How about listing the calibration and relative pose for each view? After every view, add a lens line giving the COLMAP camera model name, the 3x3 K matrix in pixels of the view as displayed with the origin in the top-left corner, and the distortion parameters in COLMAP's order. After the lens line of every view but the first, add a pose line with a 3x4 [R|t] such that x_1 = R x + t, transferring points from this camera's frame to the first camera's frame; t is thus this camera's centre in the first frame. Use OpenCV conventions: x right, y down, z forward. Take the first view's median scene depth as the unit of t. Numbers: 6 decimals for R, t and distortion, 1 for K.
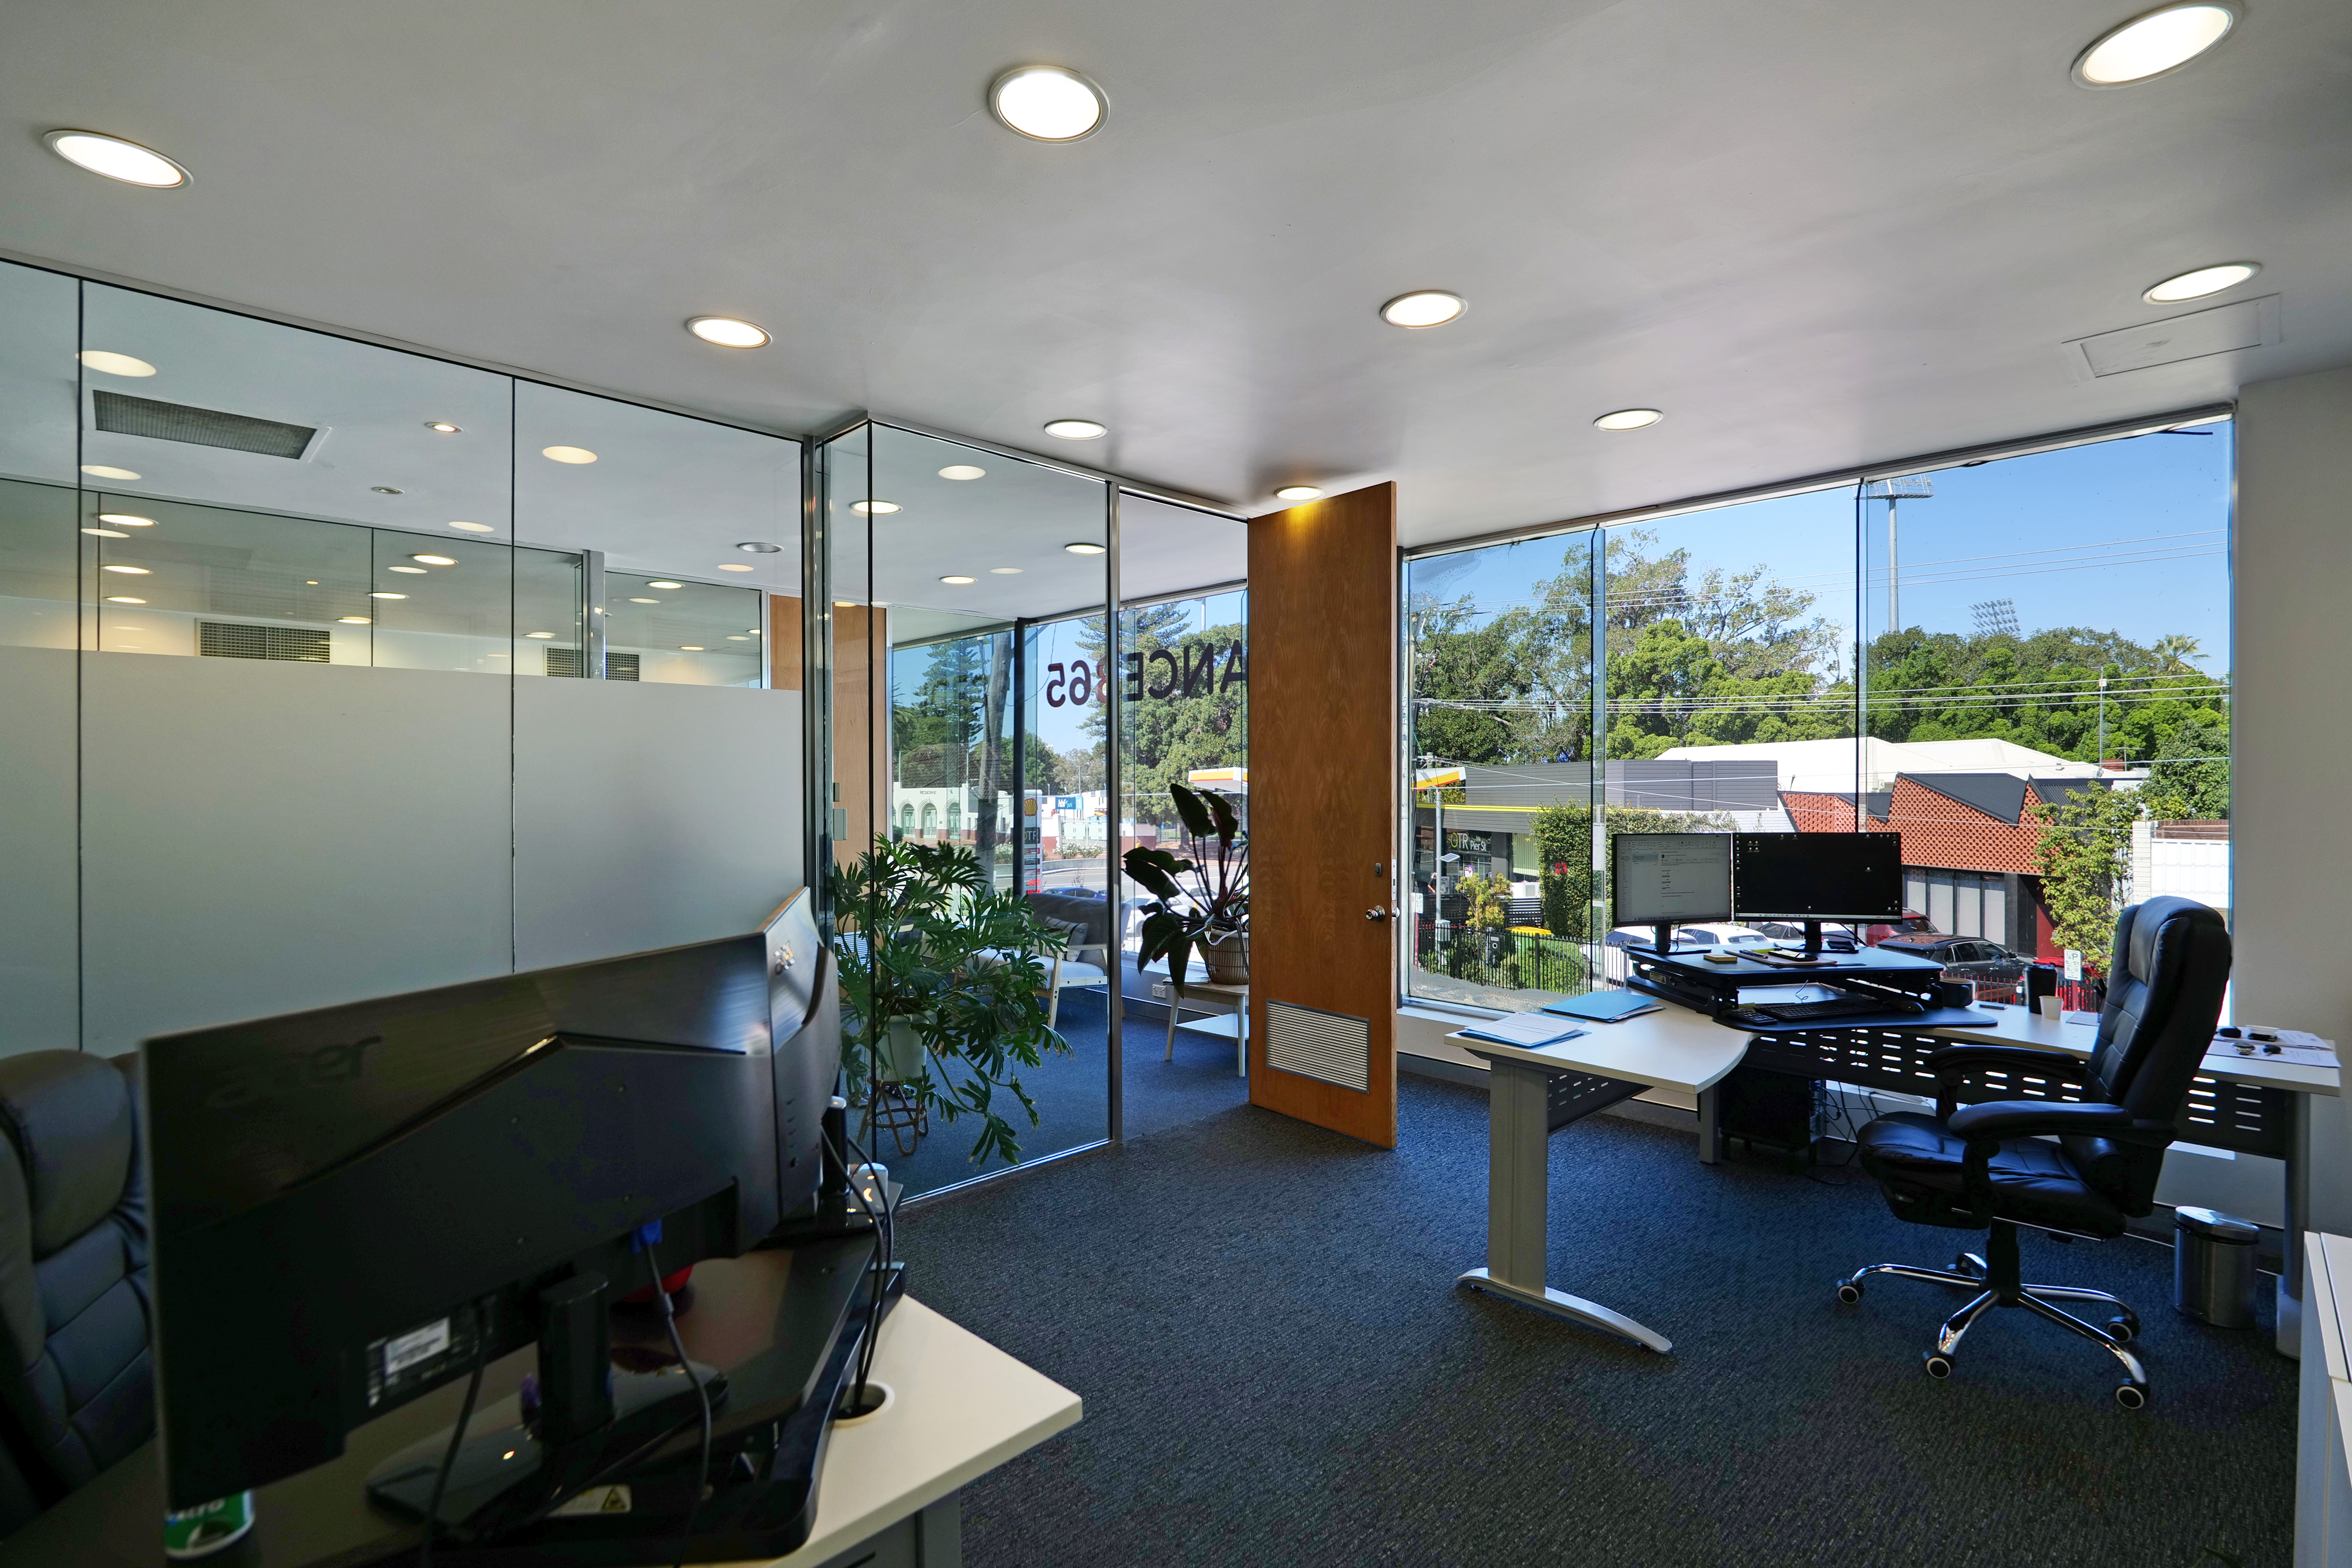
lens RADIAL K [[1091.3, 0, 1188.1], [0, 1091.3, 799.3], [0, 0, 1]] dist [-0.017648, 0.000468]
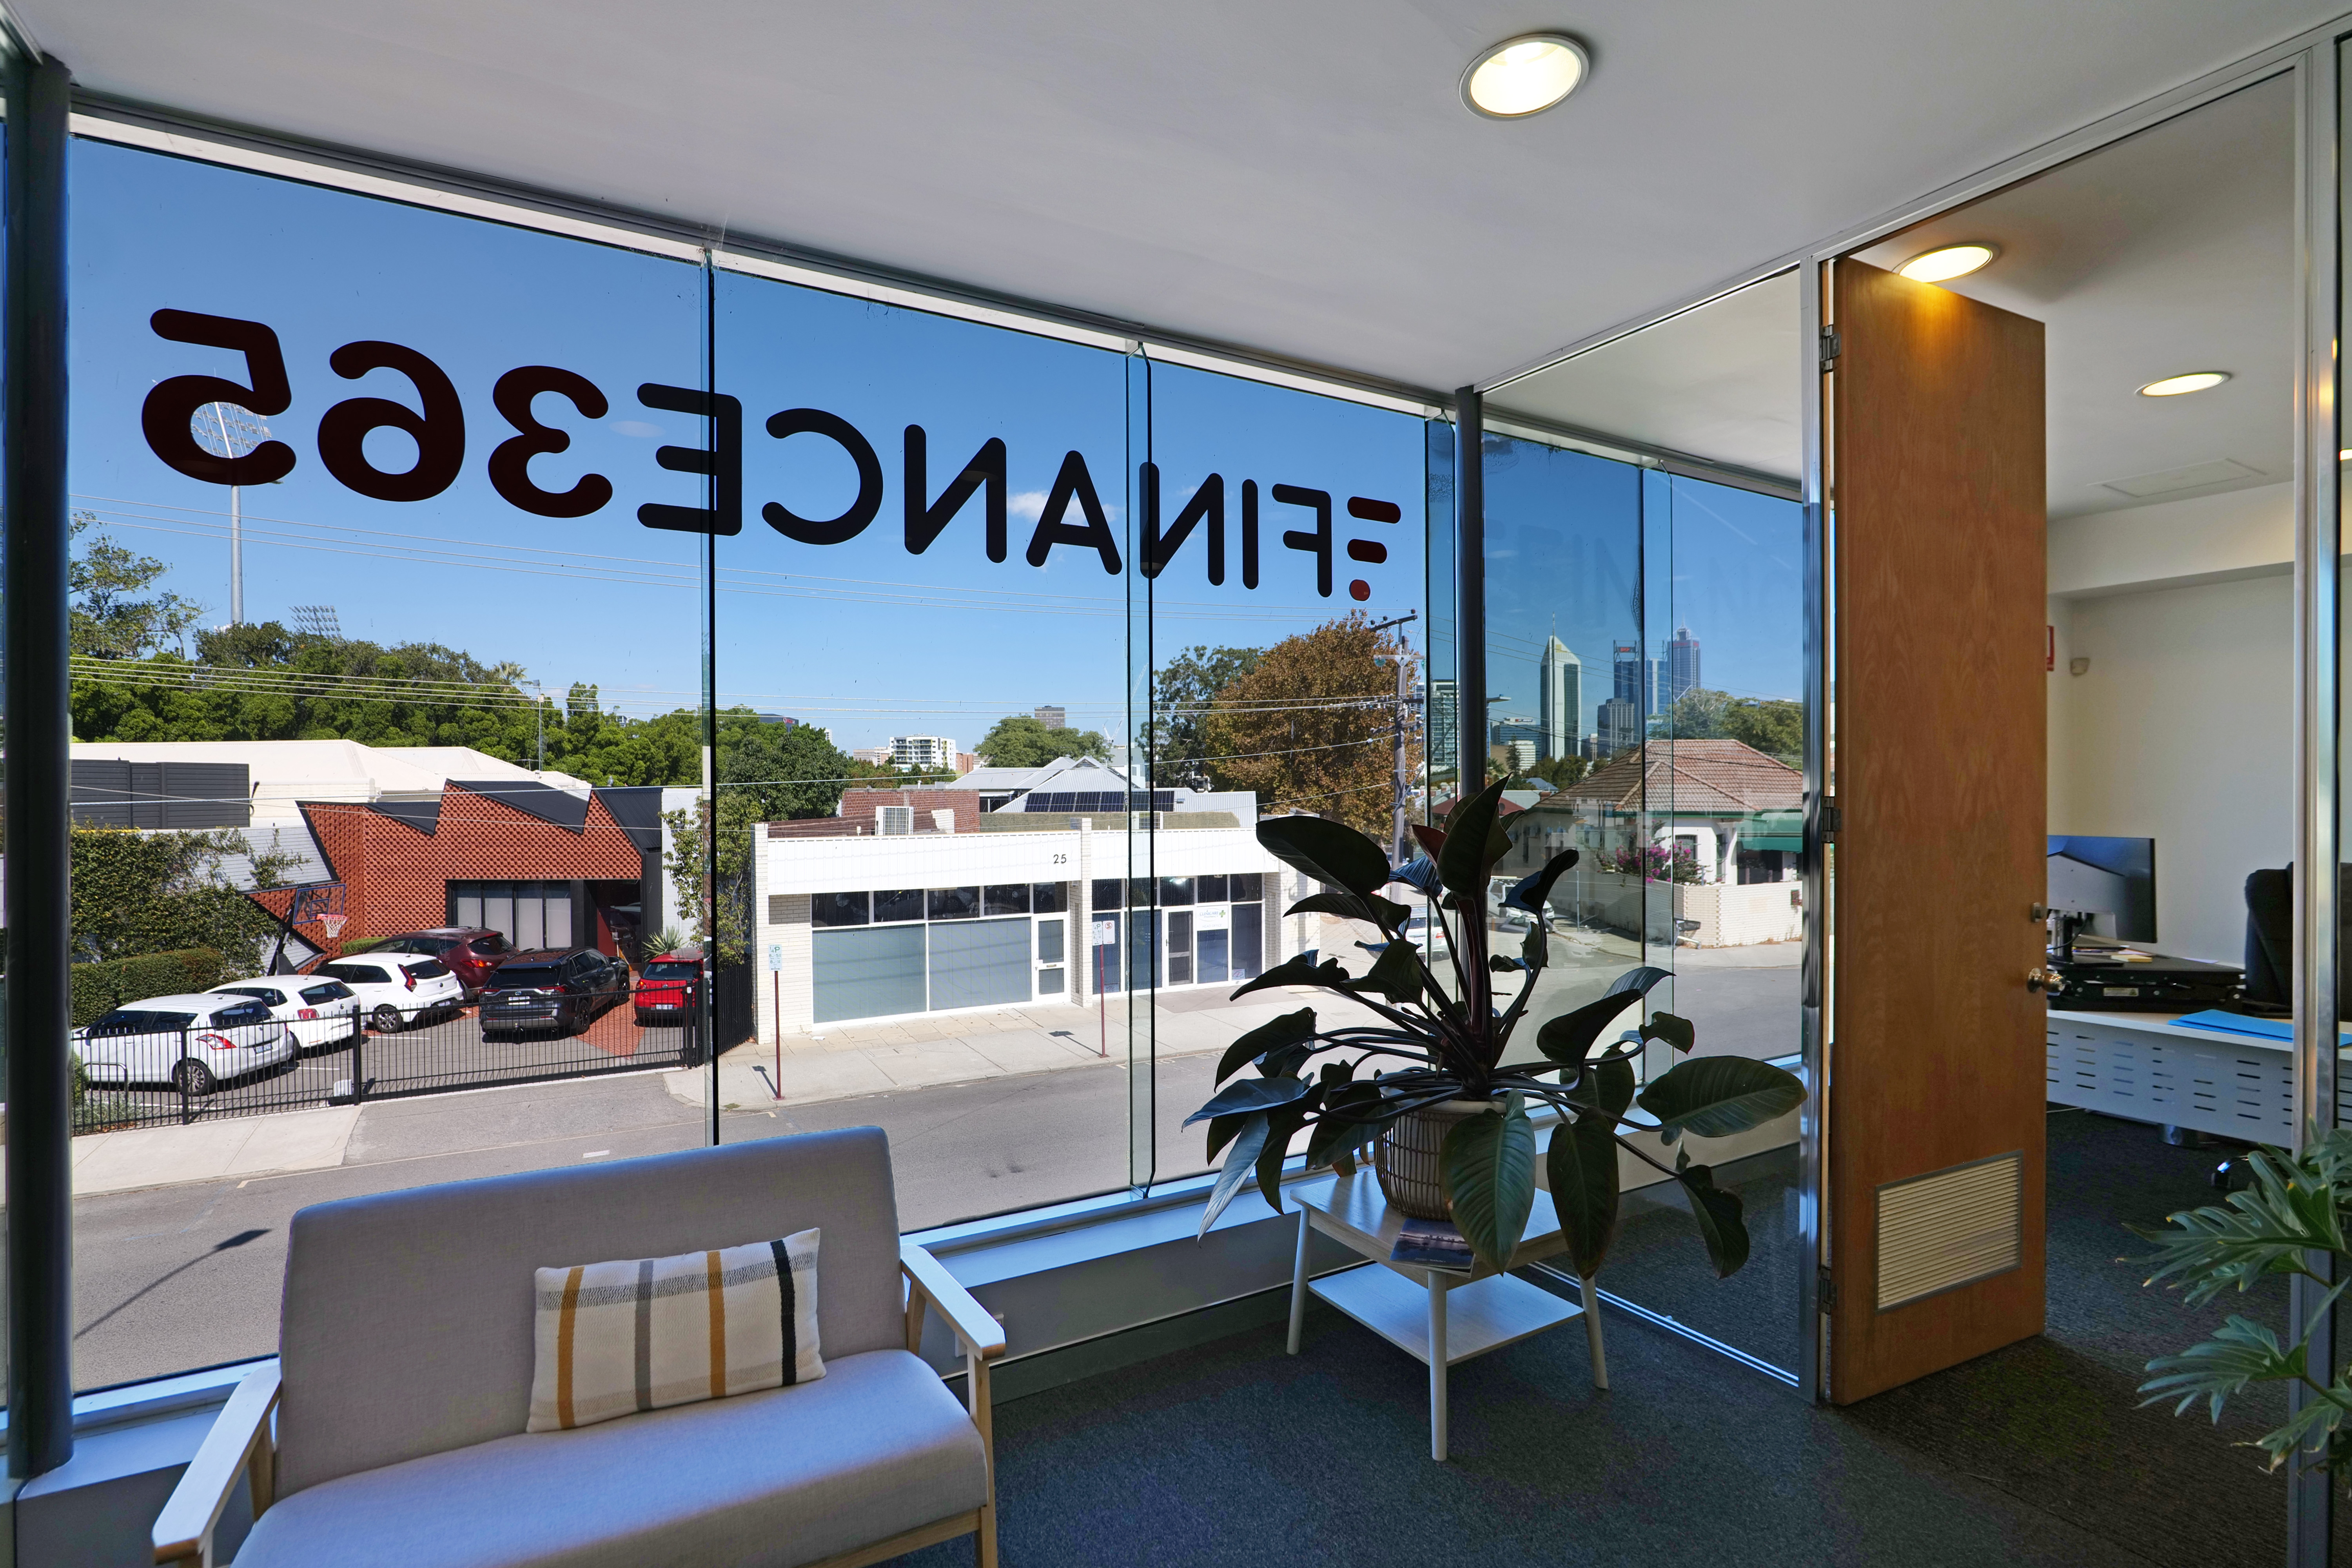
lens RADIAL K [[1091.3, 0, 1188.3], [0, 1091.3, 801.4], [0, 0, 1]] dist [-0.017648, 0.000468]
pose [[0.259170, -0.007647, 0.965801, -0.067821], [0.014640, 0.999885, 0.003988, -0.001262], [-0.965721, 0.013106, 0.259253, 0.155256]]
